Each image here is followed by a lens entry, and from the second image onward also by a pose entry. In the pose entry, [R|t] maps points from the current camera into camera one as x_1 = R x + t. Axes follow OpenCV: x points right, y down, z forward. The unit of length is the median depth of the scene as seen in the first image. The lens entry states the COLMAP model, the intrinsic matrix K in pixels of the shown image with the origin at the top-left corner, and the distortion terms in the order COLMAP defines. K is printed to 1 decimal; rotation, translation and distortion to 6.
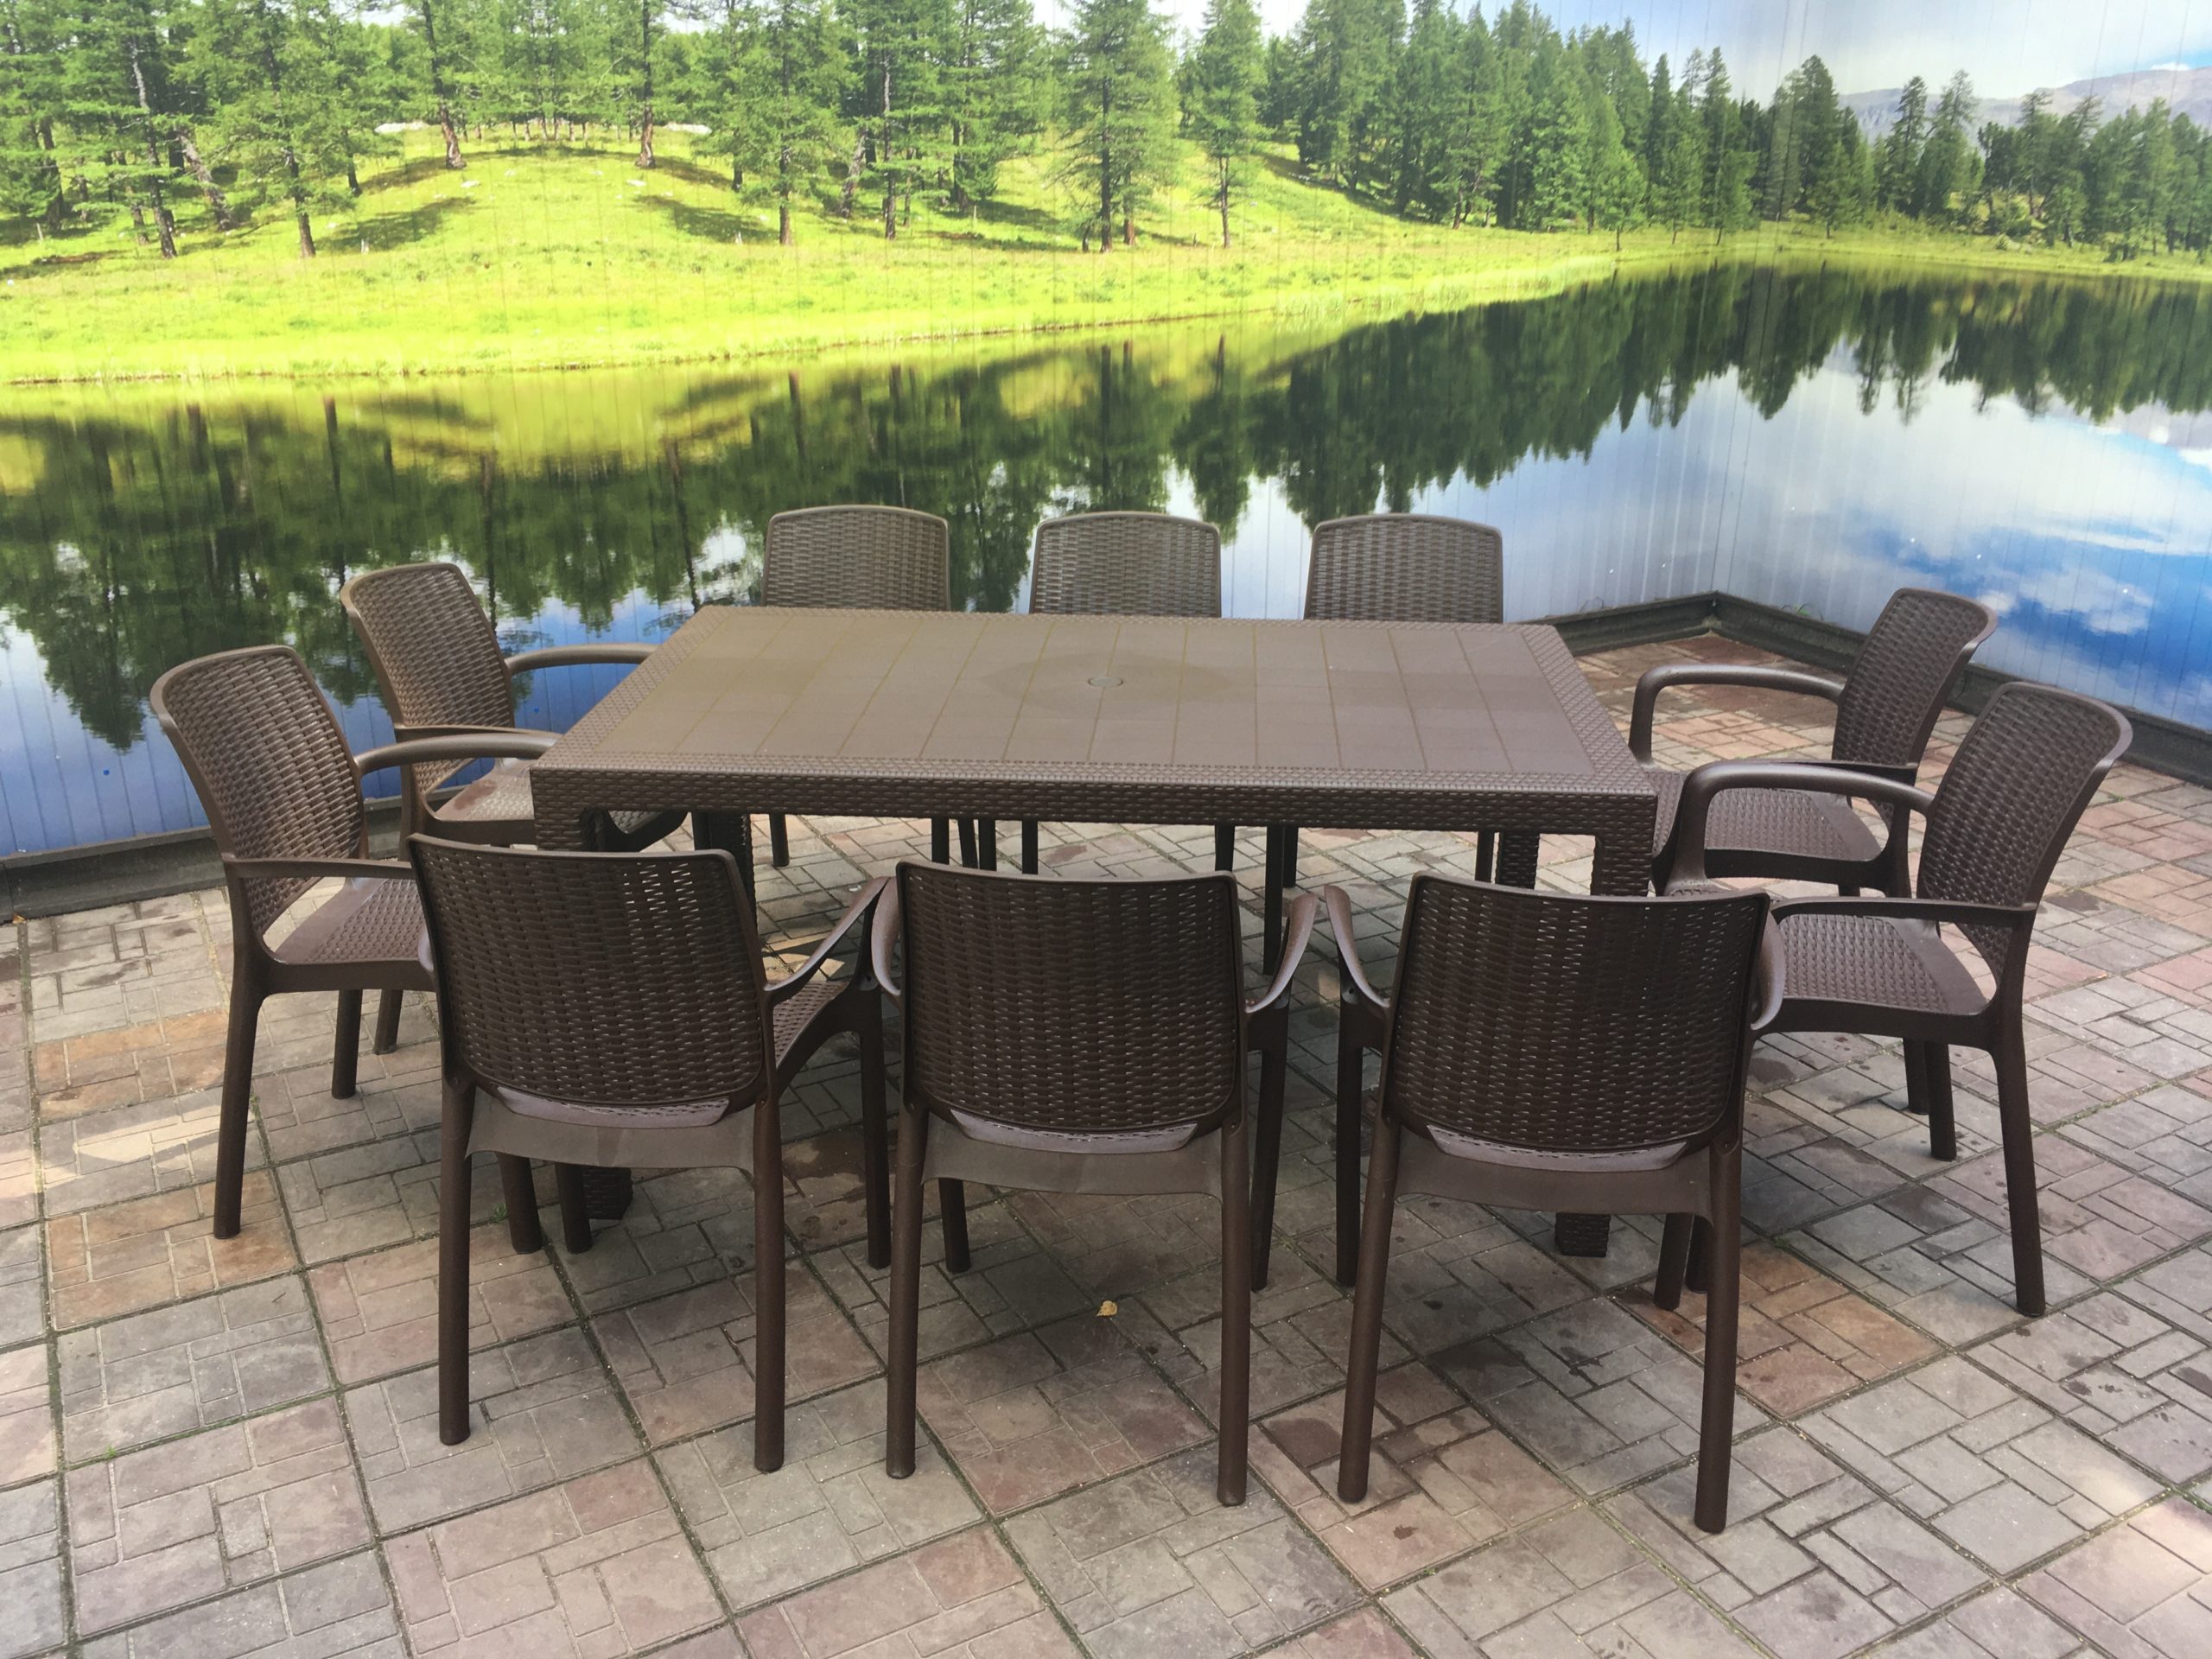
lens RADIAL K [[1888.8, 0, 1108.7], [0, 1888.8, 829.2], [0, 0, 1]] dist [0.078583, -0.117261]
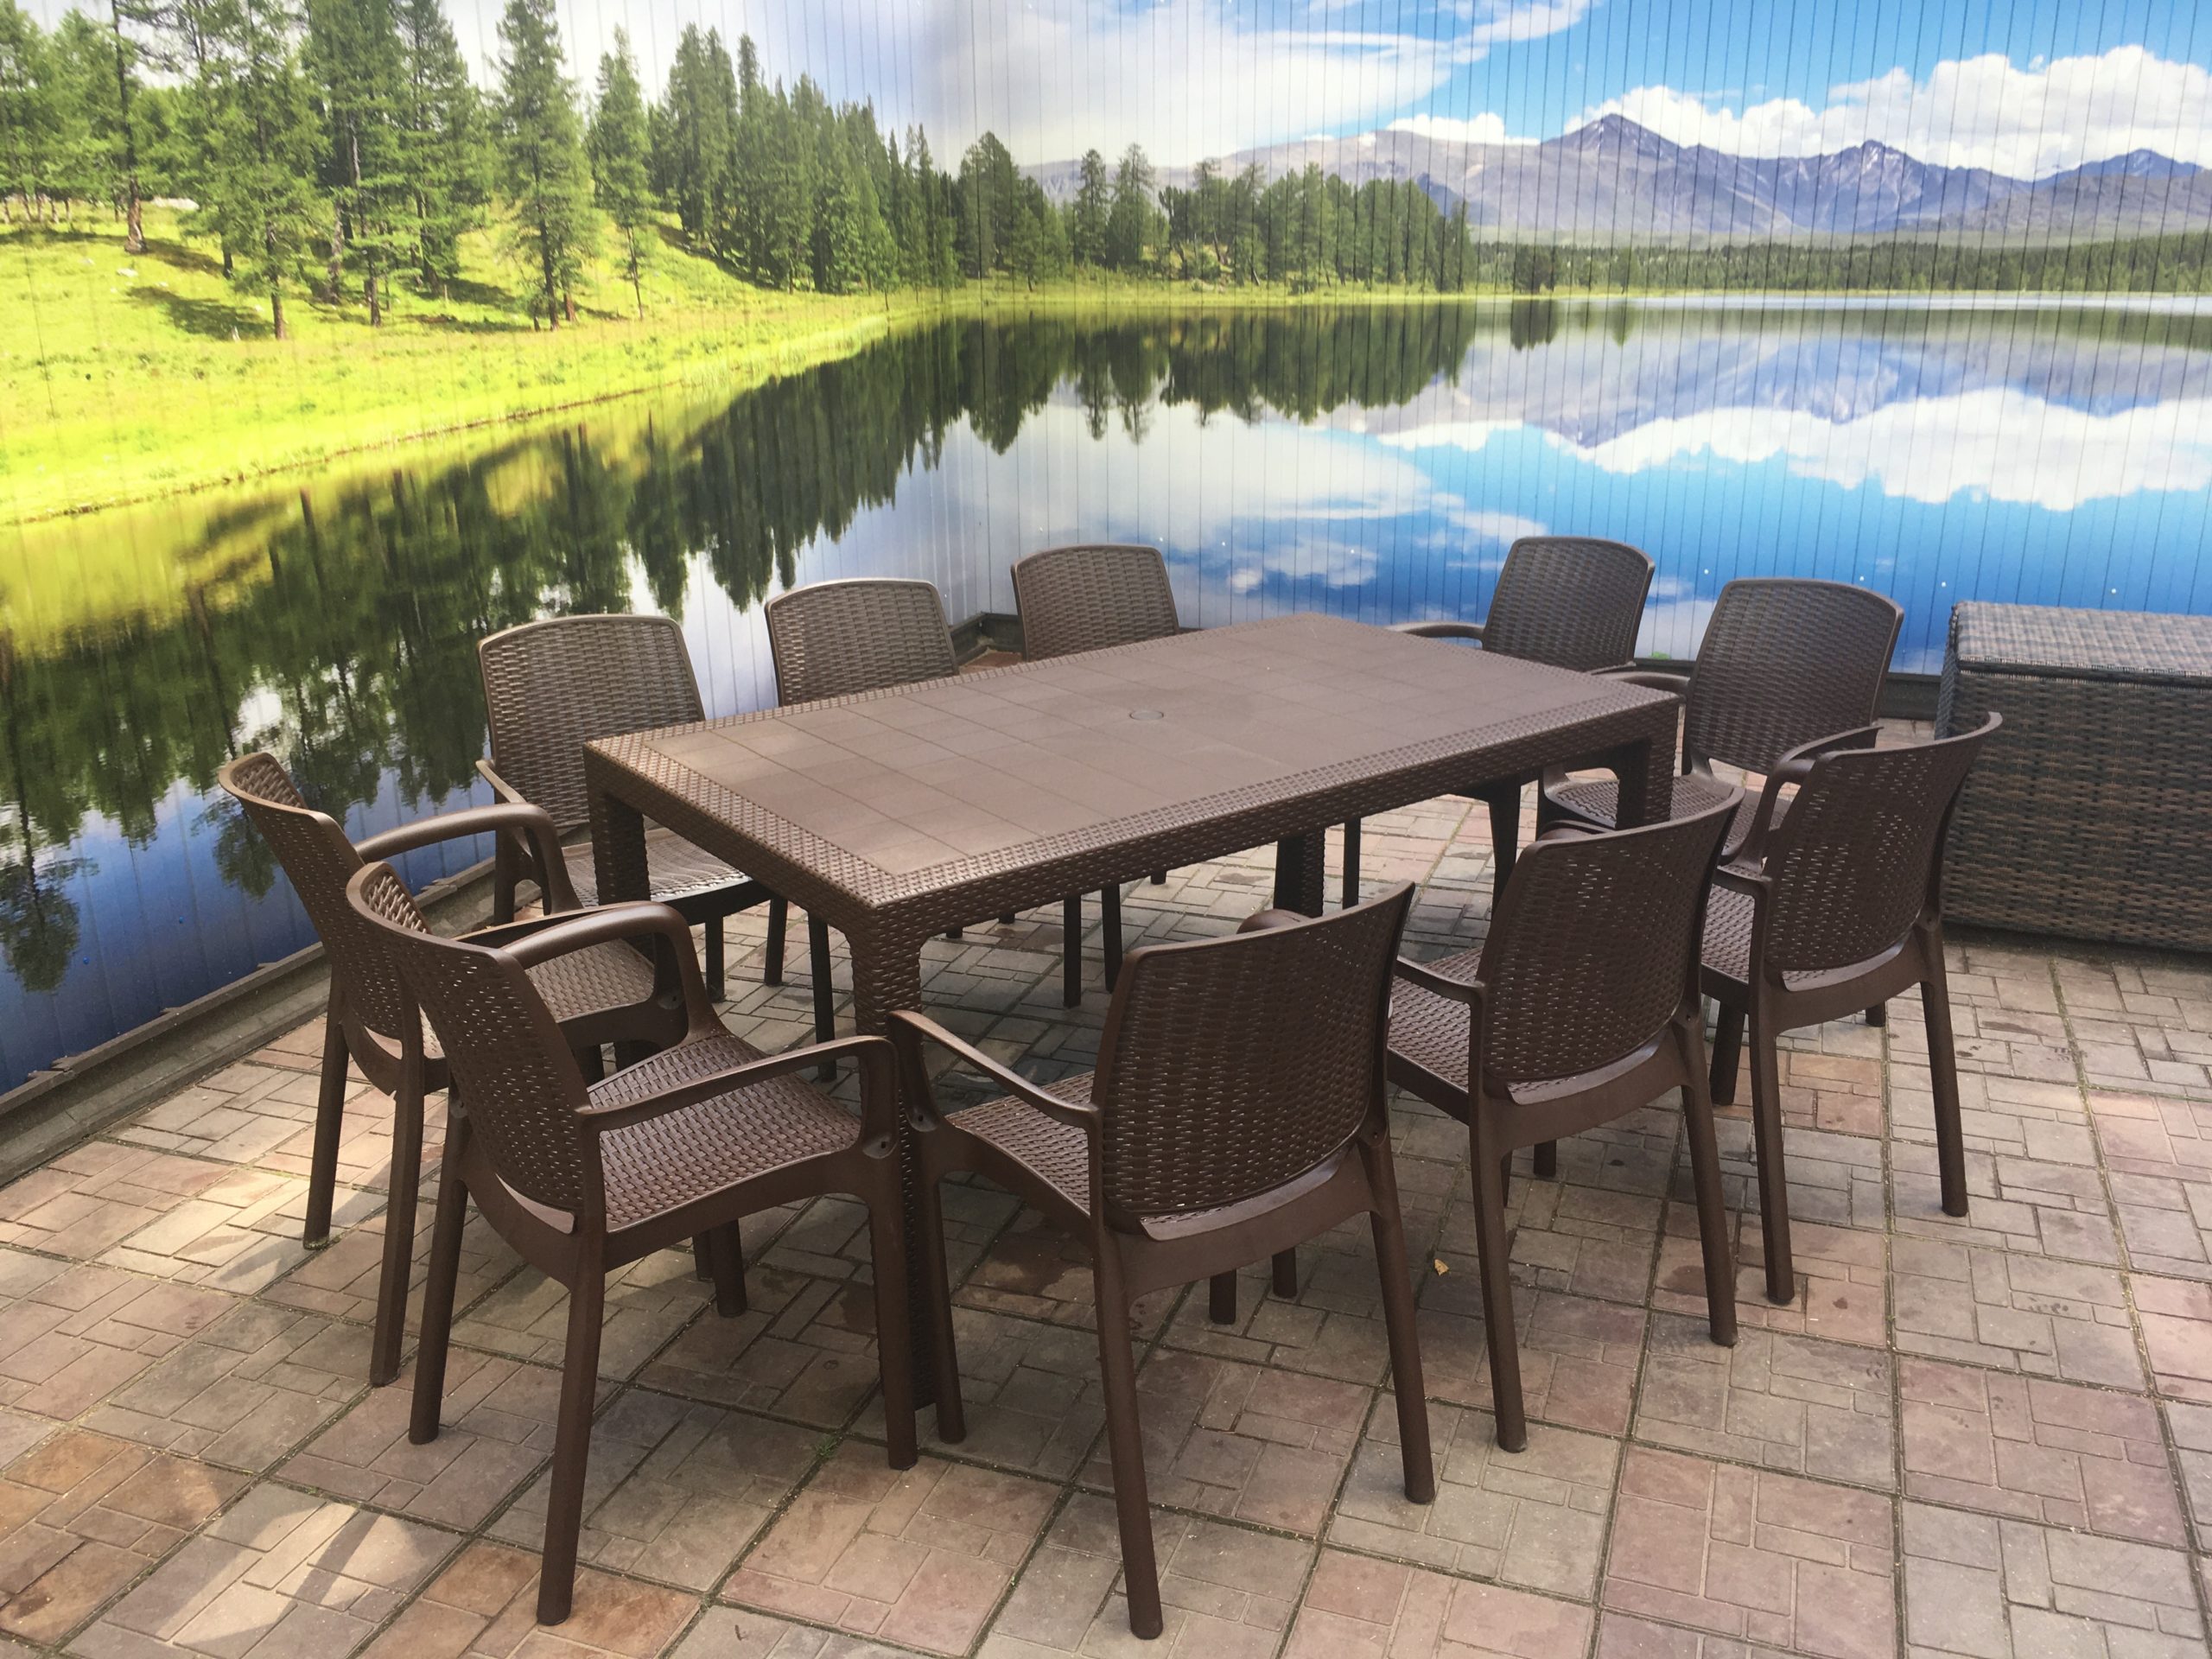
lens RADIAL K [[1888.8, 0, 1116.6], [0, 1888.8, 830.1], [0, 0, 1]] dist [0.078583, -0.117261]
pose [[0.757163, -0.222562, 0.614141, -0.444815], [0.248557, 0.967608, 0.044215, -0.045100], [-0.604088, 0.119171, 0.787956, 0.145348]]
